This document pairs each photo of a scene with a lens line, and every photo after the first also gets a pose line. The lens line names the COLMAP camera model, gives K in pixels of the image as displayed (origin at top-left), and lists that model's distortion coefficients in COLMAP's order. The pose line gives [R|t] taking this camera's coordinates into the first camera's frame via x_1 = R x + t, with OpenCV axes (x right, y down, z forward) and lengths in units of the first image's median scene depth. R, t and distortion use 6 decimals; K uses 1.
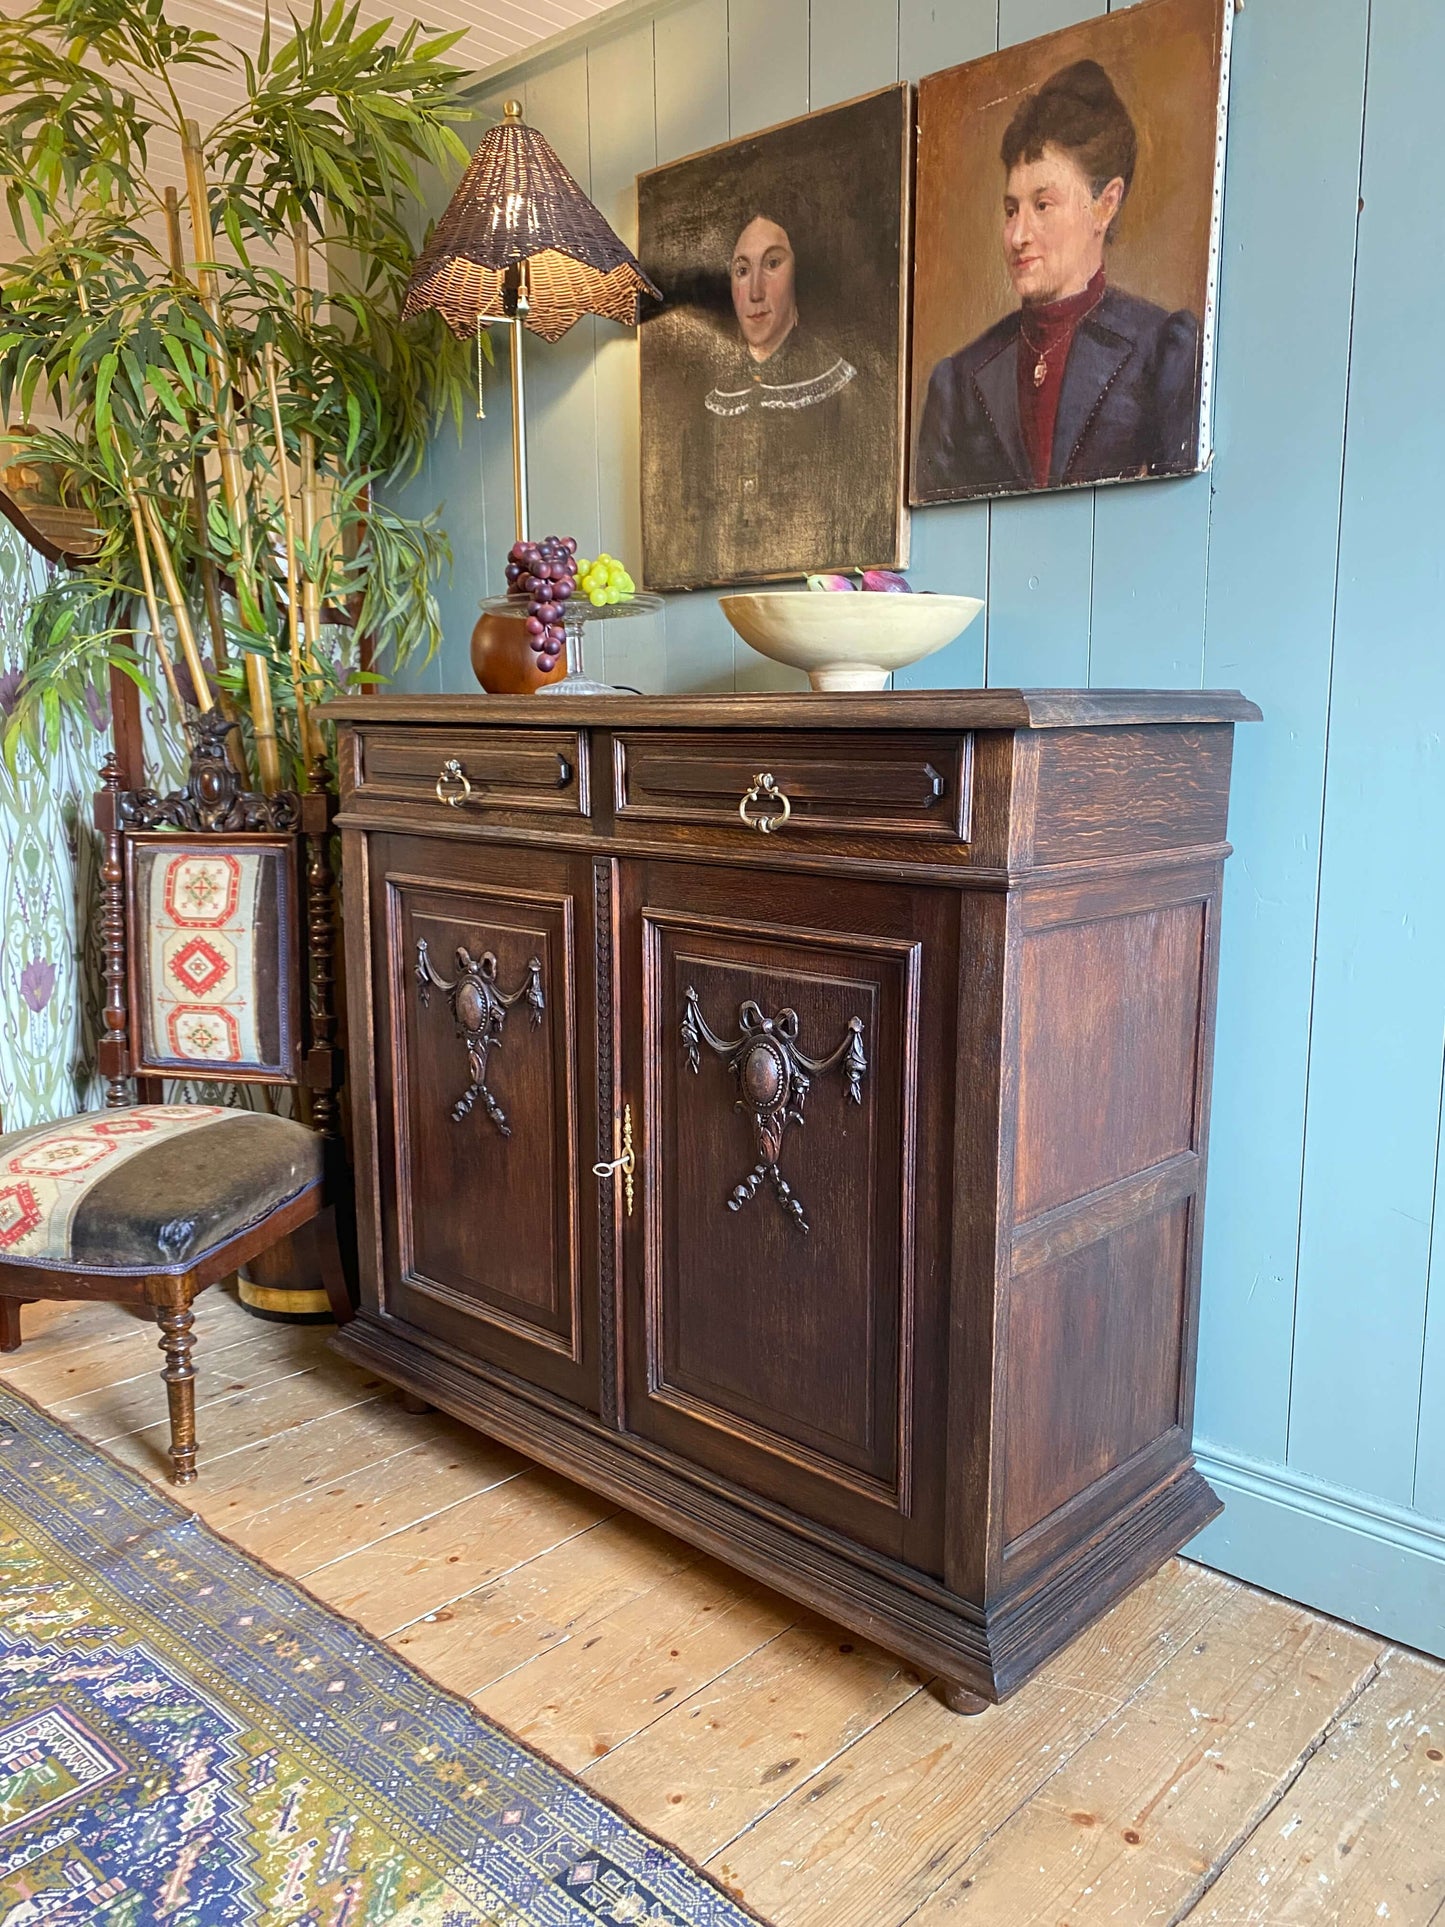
lens RADIAL K [[1466.6, 0, 742.5], [0, 1466.6, 962.6], [0, 0, 1]] dist [0.021370, -0.038963]
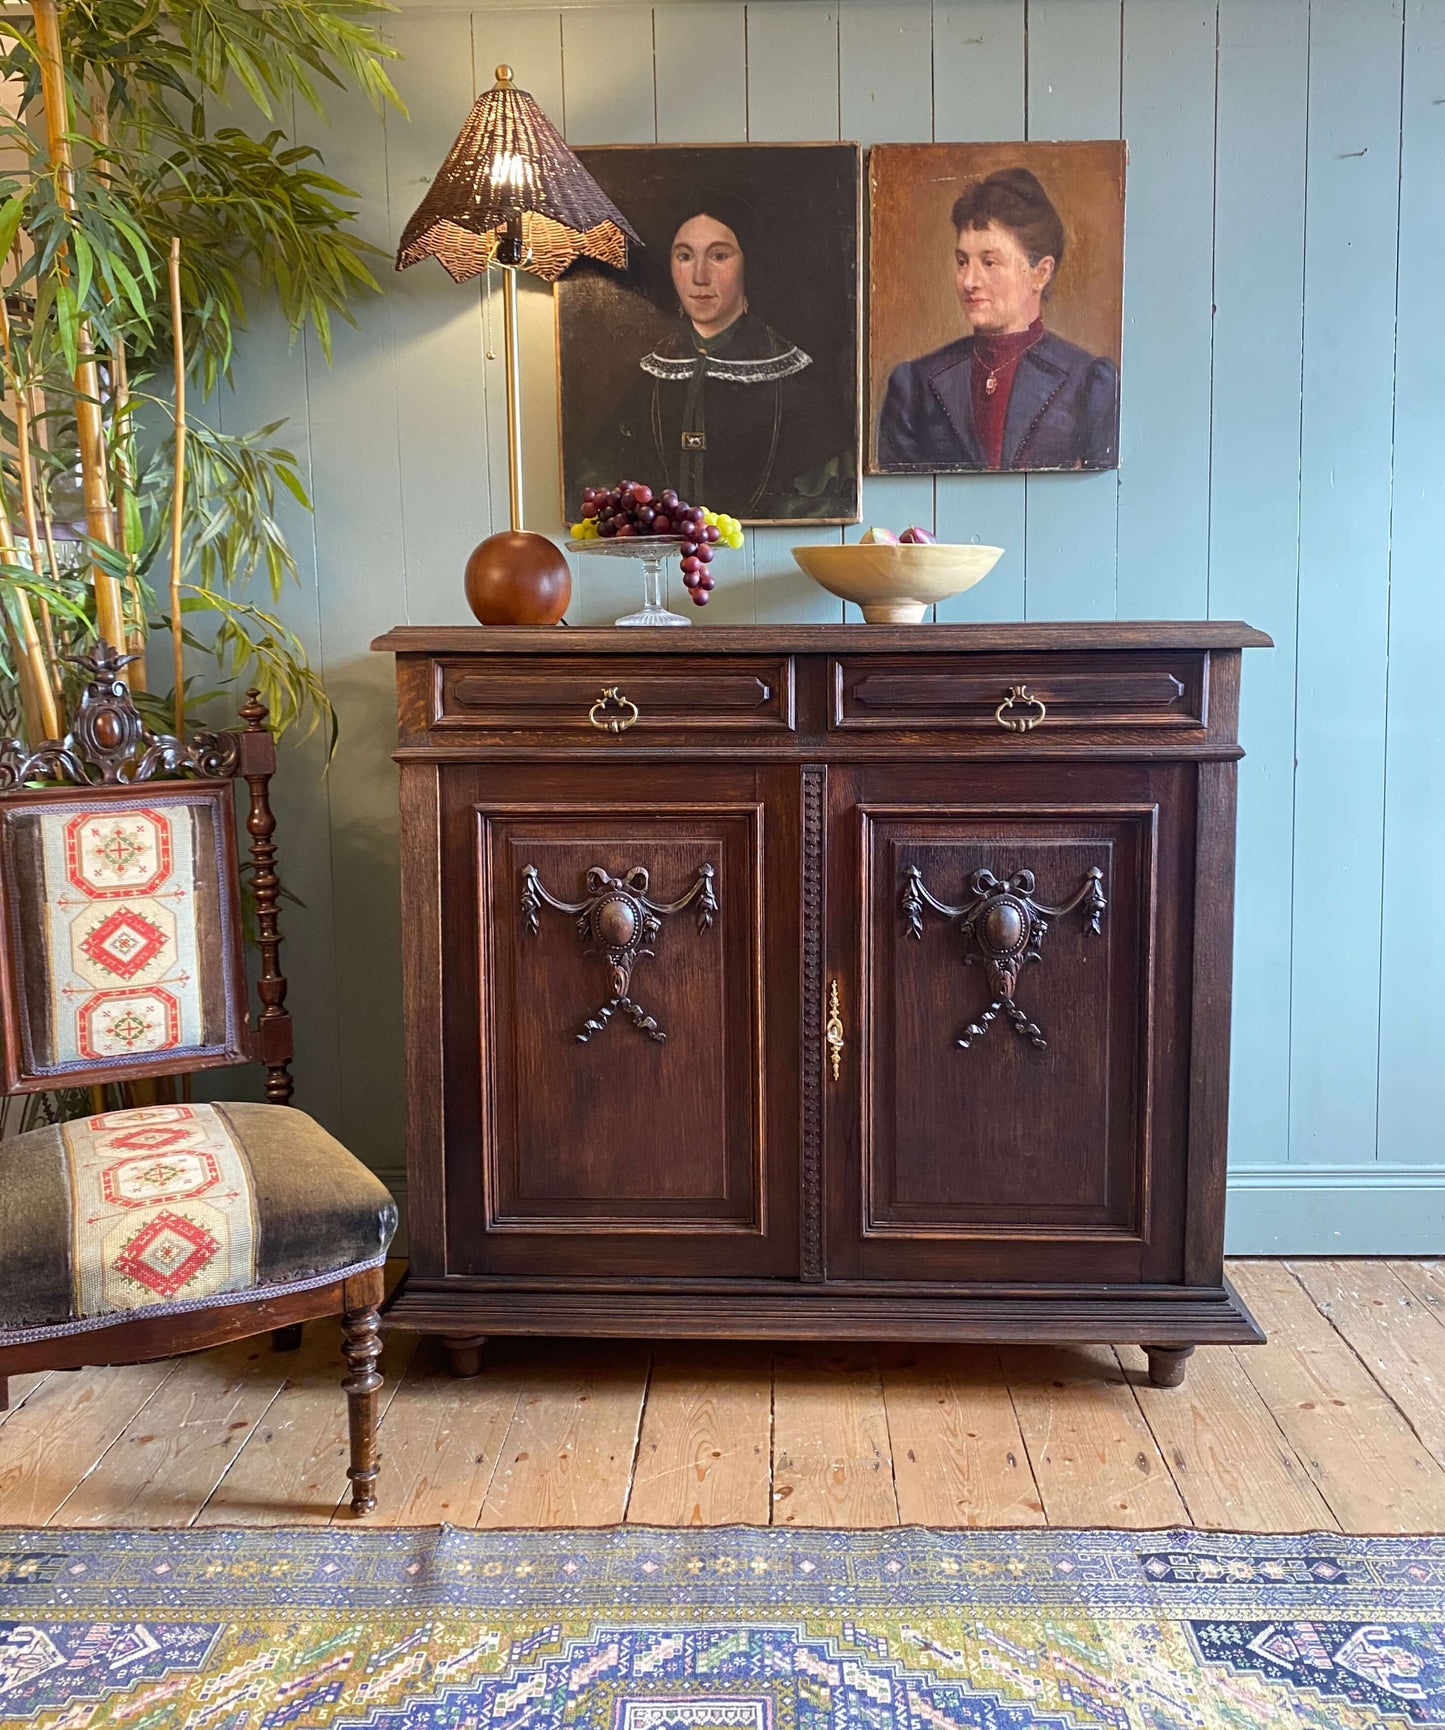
lens RADIAL K [[1486.7, 0, 726.8], [0, 1486.7, 769.1], [0, 0, 1]] dist [0.049234, -0.106715]
pose [[0.763322, -0.066509, 0.642585, -0.901073], [0.115931, 0.992641, -0.034972, -0.036610], [-0.635531, 0.101190, 0.765416, 0.156660]]
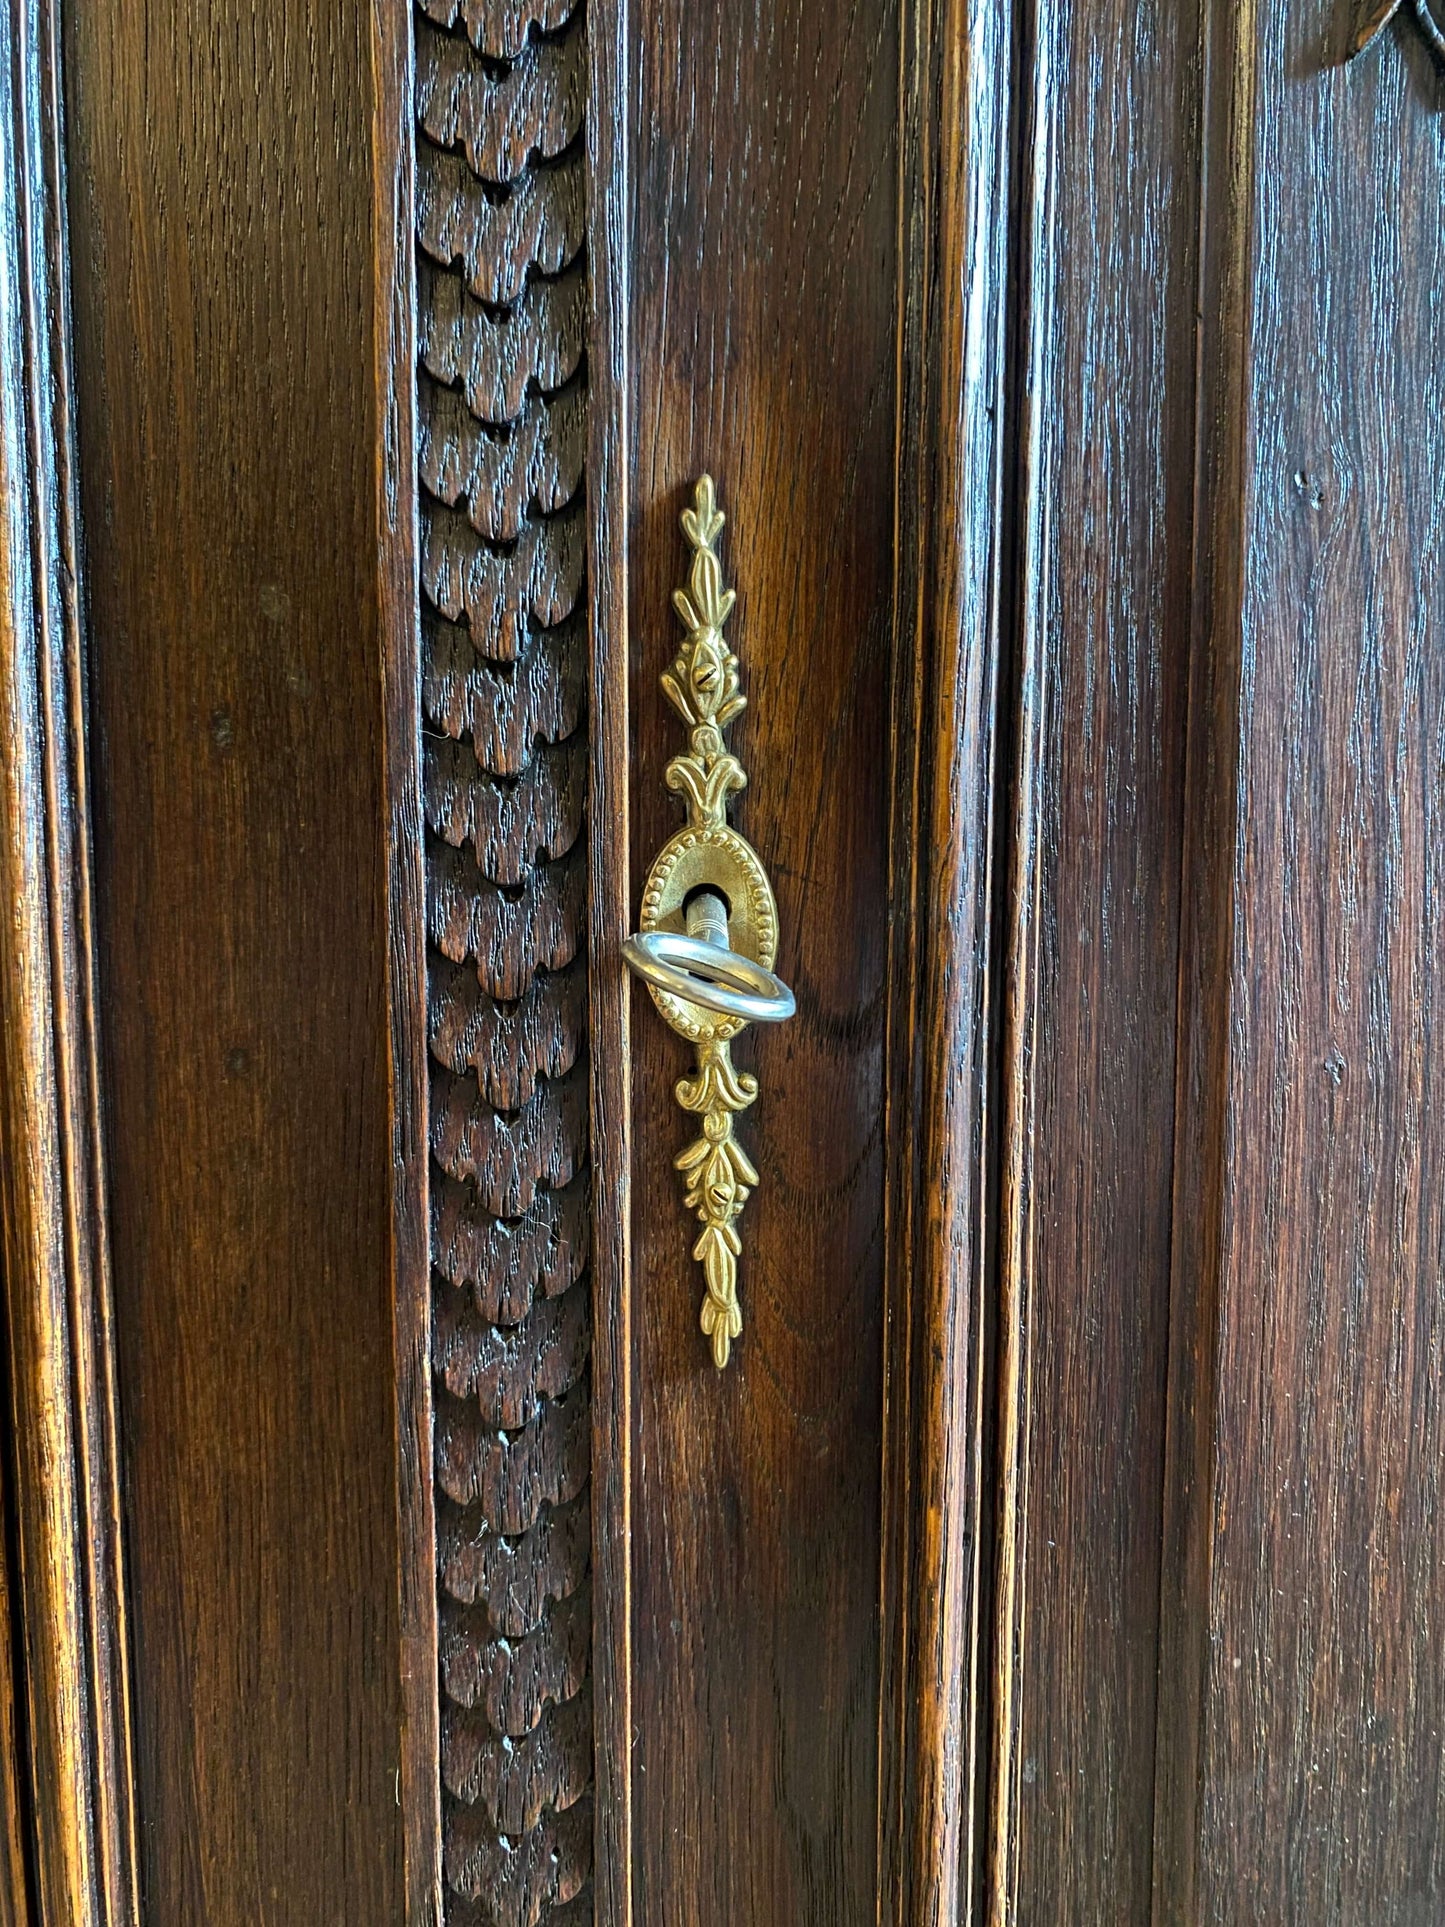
lens RADIAL K [[1466.6, 0, 724.6], [0, 1466.6, 970.2], [0, 0, 1]] dist [0.021370, -0.038963]
pose [[0.699444, -0.070920, 0.711160, -0.174764], [0.120138, 0.992572, -0.019175, 0.146403], [-0.704517, 0.098849, 0.702769, 0.943366]]
